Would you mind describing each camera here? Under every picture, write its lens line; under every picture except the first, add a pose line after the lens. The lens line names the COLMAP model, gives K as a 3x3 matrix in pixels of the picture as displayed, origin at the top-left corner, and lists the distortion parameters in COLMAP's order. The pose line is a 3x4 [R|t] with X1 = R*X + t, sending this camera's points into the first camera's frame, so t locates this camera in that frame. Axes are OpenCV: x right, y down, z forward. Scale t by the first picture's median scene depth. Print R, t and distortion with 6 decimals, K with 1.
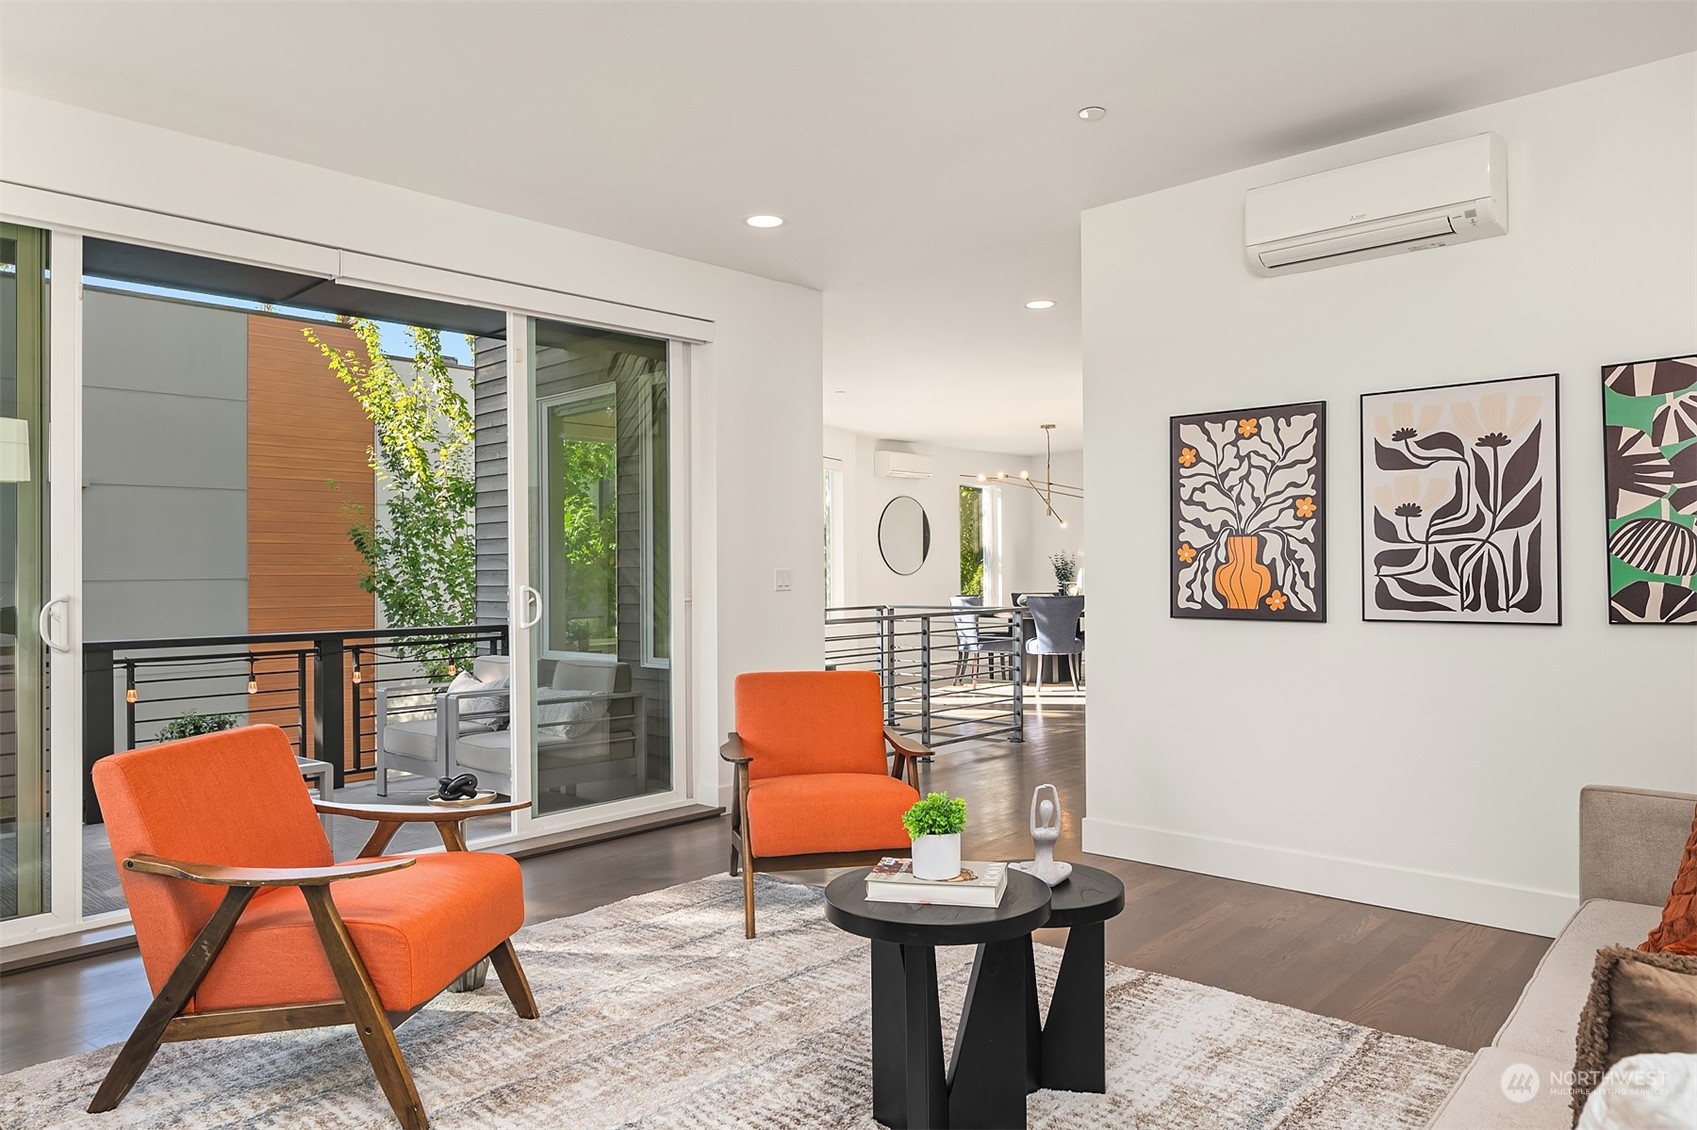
lens RADIAL K [[1113.1, 0, 848.5], [0, 1113.1, 565.0], [0, 0, 1]] dist [0.001153, -0.000031]
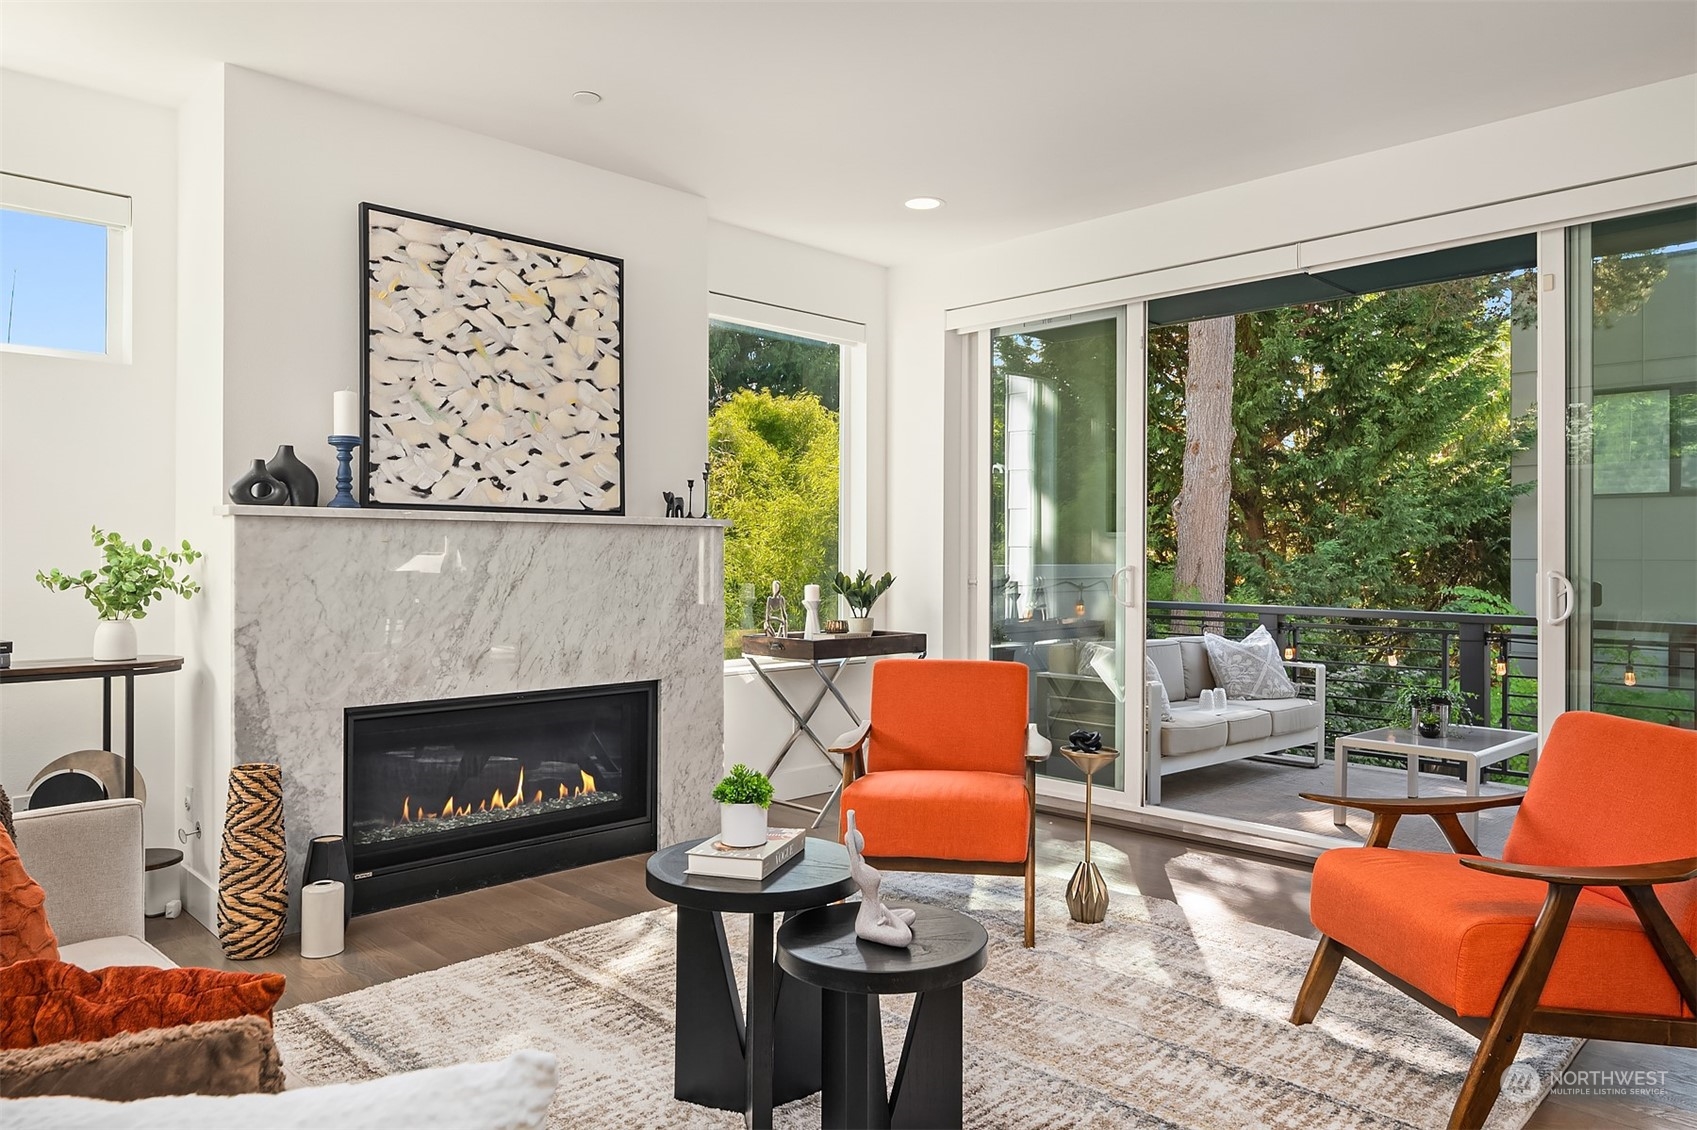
lens RADIAL K [[1125.0, 0, 851.7], [0, 1125.0, 553.8], [0, 0, 1]] dist [0.002156, -0.000667]
pose [[-0.046098, 0.009348, -0.998893, 0.621408], [0.001783, 0.999955, 0.009276, -0.002976], [0.998935, -0.001354, -0.046113, 0.629142]]
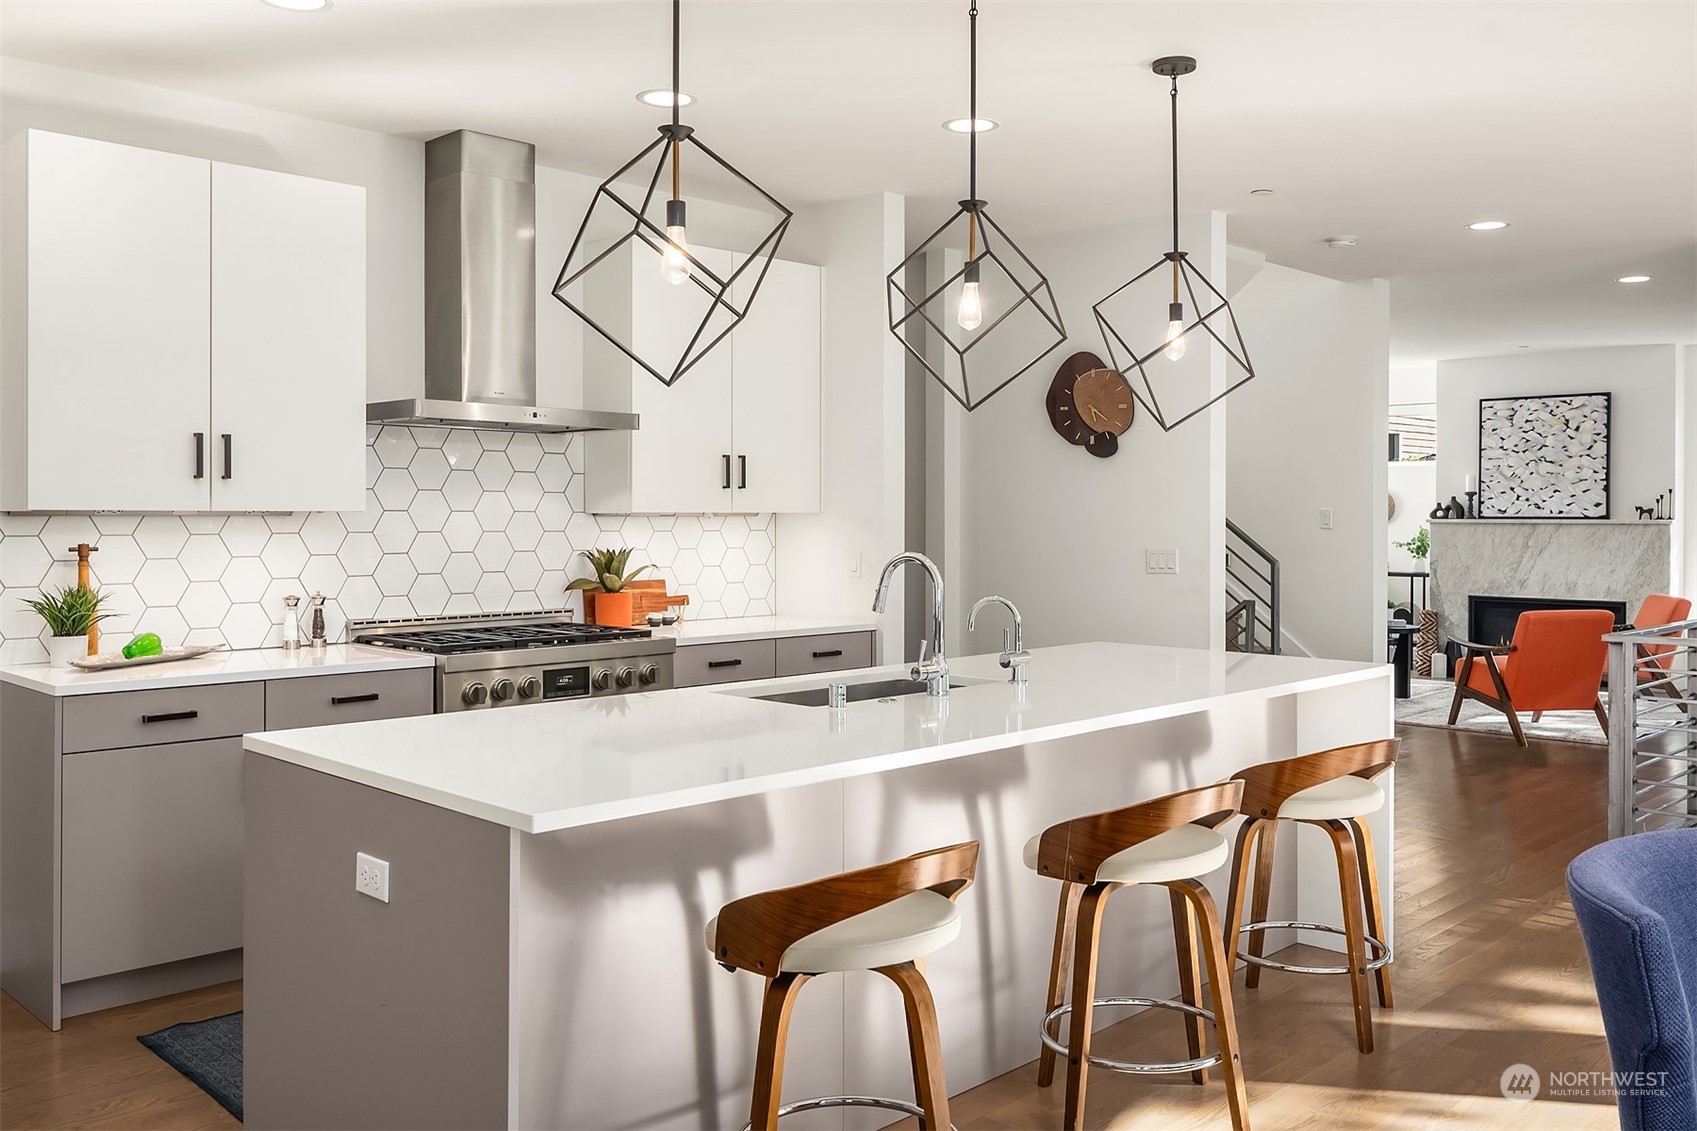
lens RADIAL K [[1413.5, 0, 856.1], [0, 1413.5, 520.6], [0, 0, 1]] dist [-0.001976, -0.000637]
pose [[-0.999517, 0.006867, 0.030296, 0.927421], [0.006821, 0.999975, -0.001645, -0.032183], [-0.030307, -0.001438, -0.999540, 3.126837]]
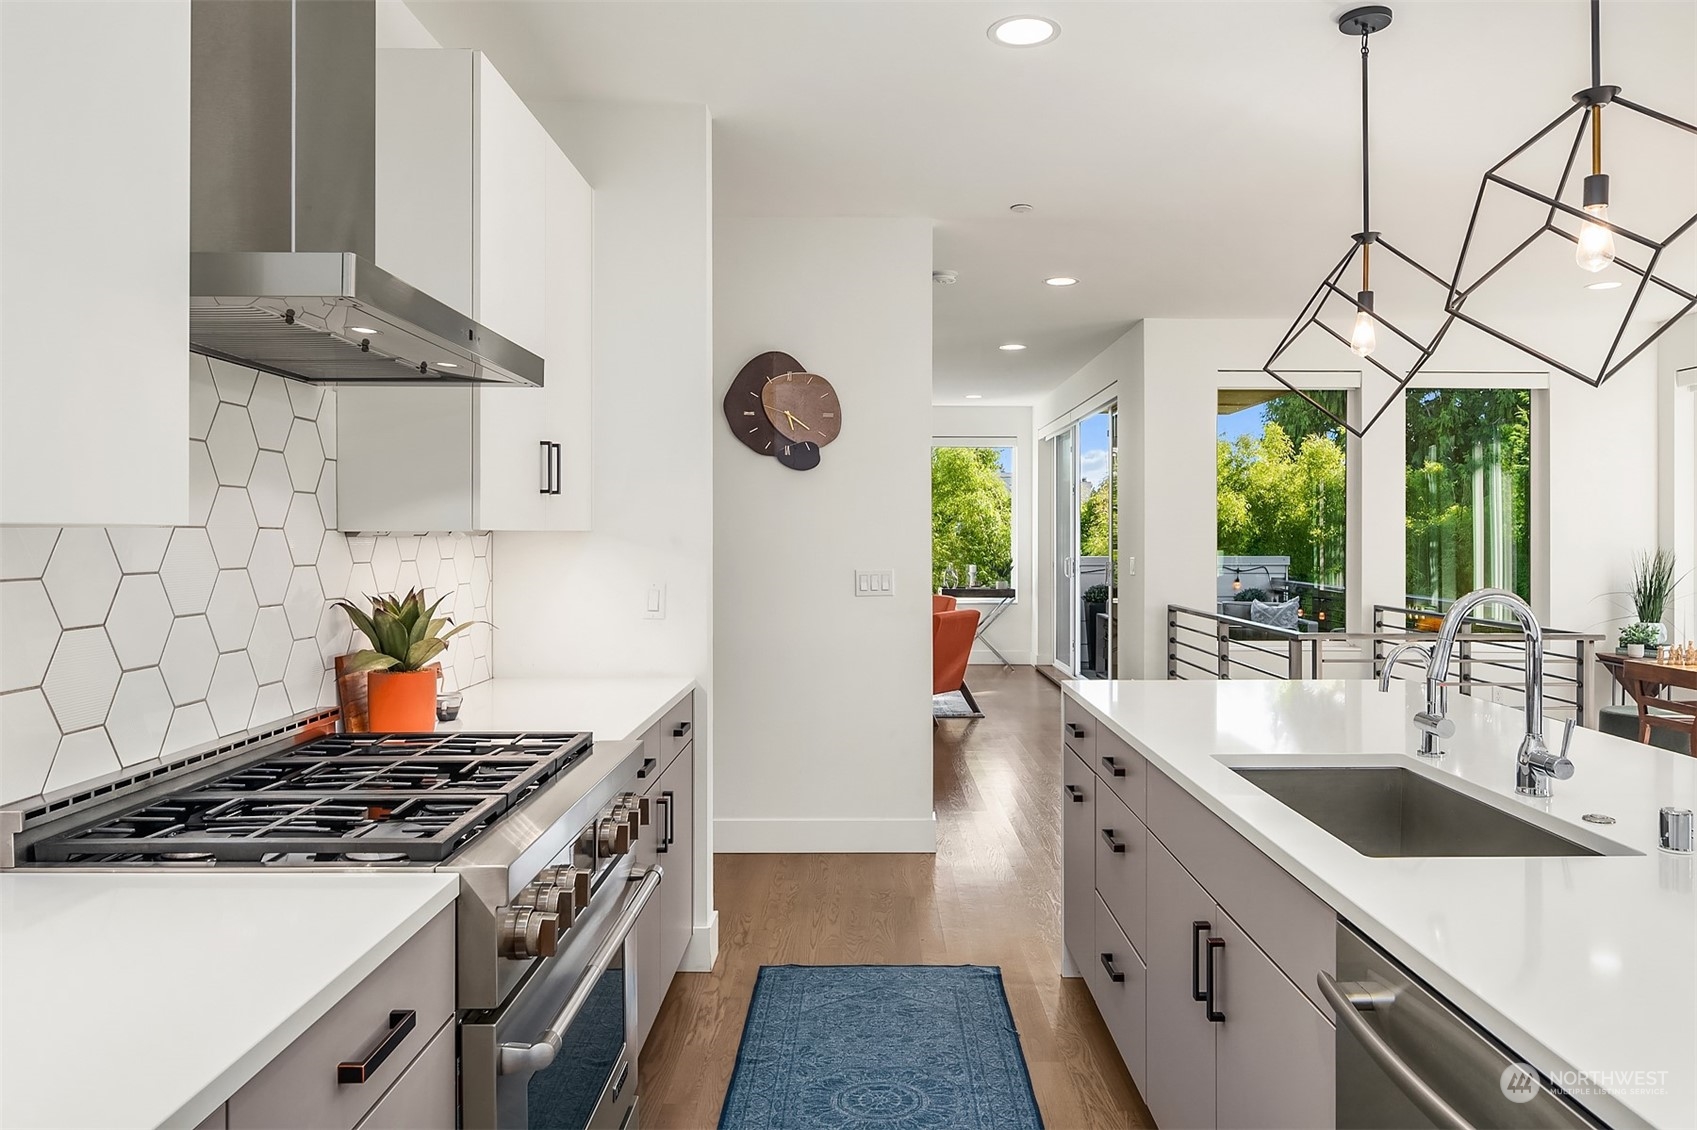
lens RADIAL K [[1117.5, 0, 854.1], [0, 1117.5, 528.6], [0, 0, 1]] dist [-0.056411, -0.001081]
pose [[-0.741250, 0.005262, -0.671209, 1.420818], [0.010041, 0.999944, -0.003251, -0.040469], [0.671154, -0.009149, -0.741261, 2.404885]]
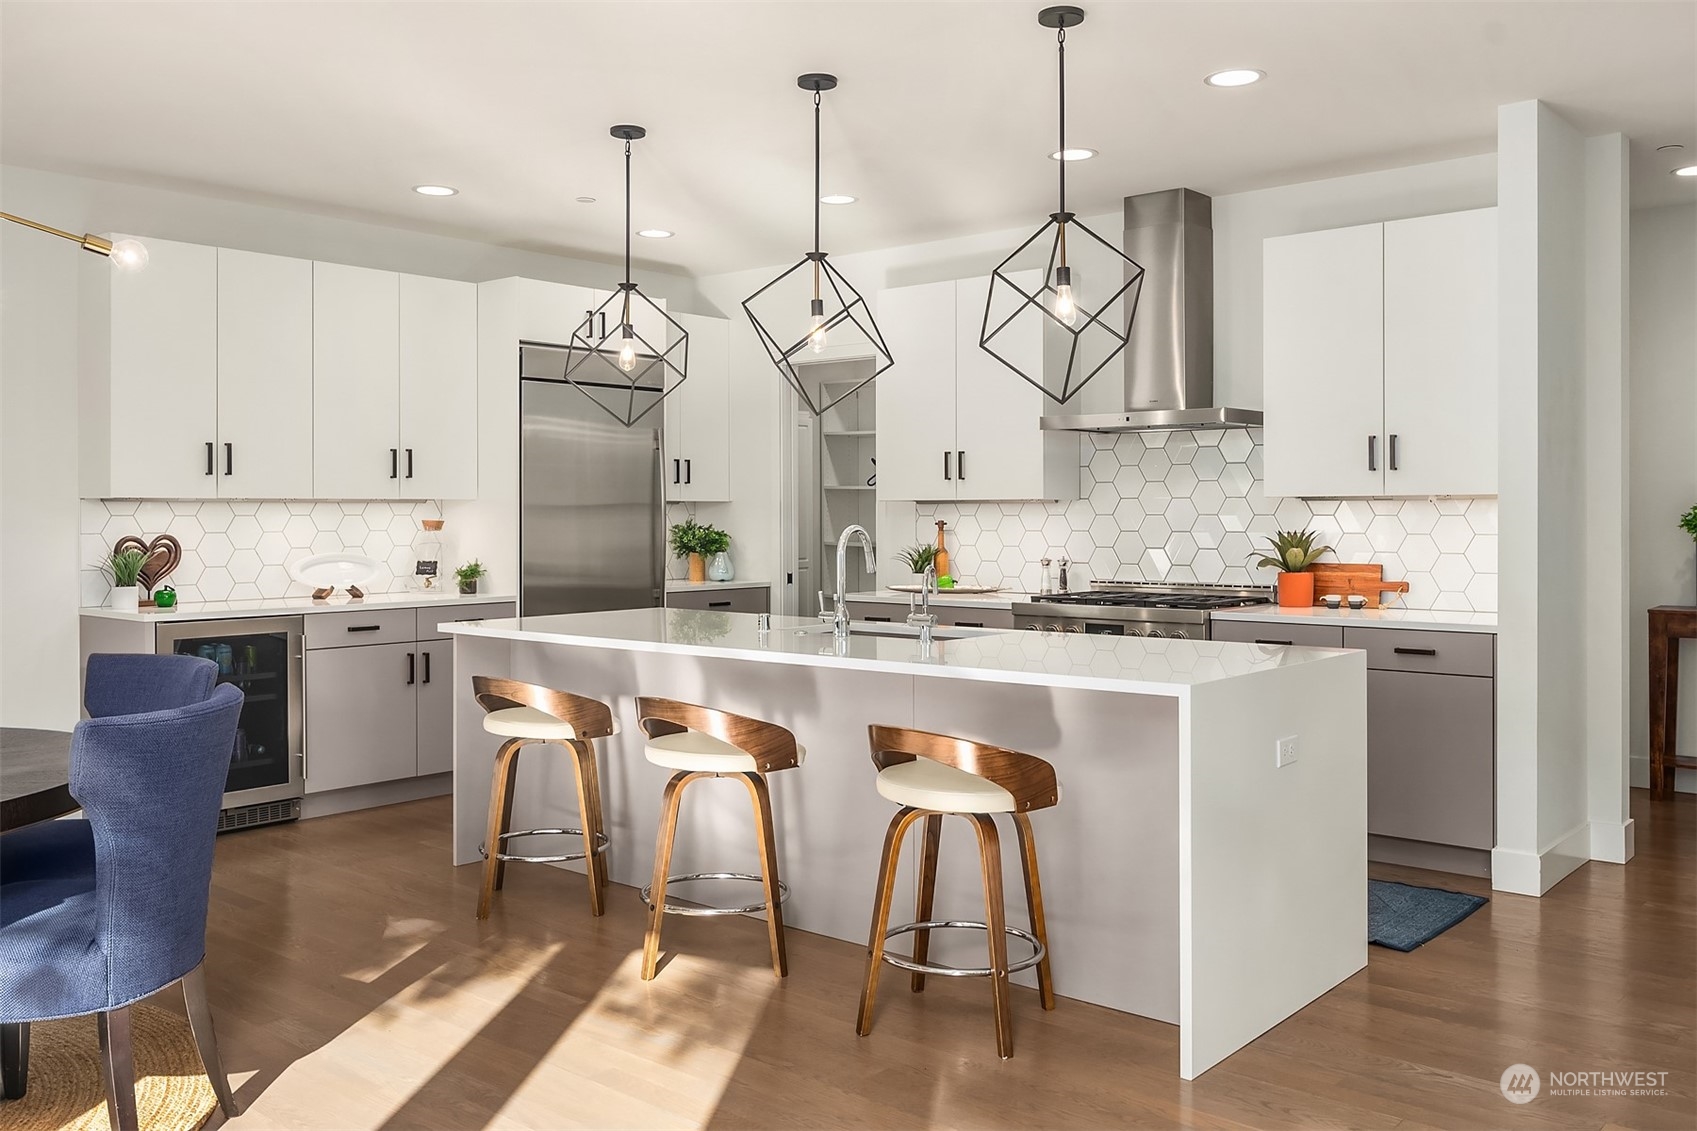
lens RADIAL K [[1419.7, 0, 858.5], [0, 1419.7, 519.6], [0, 0, 1]] dist [-0.008486, -0.001624]
pose [[-0.043057, 0.005409, 0.999058, -0.213458], [-0.003488, 0.999978, -0.005565, -0.011573], [-0.999067, -0.003724, -0.043037, 2.293703]]
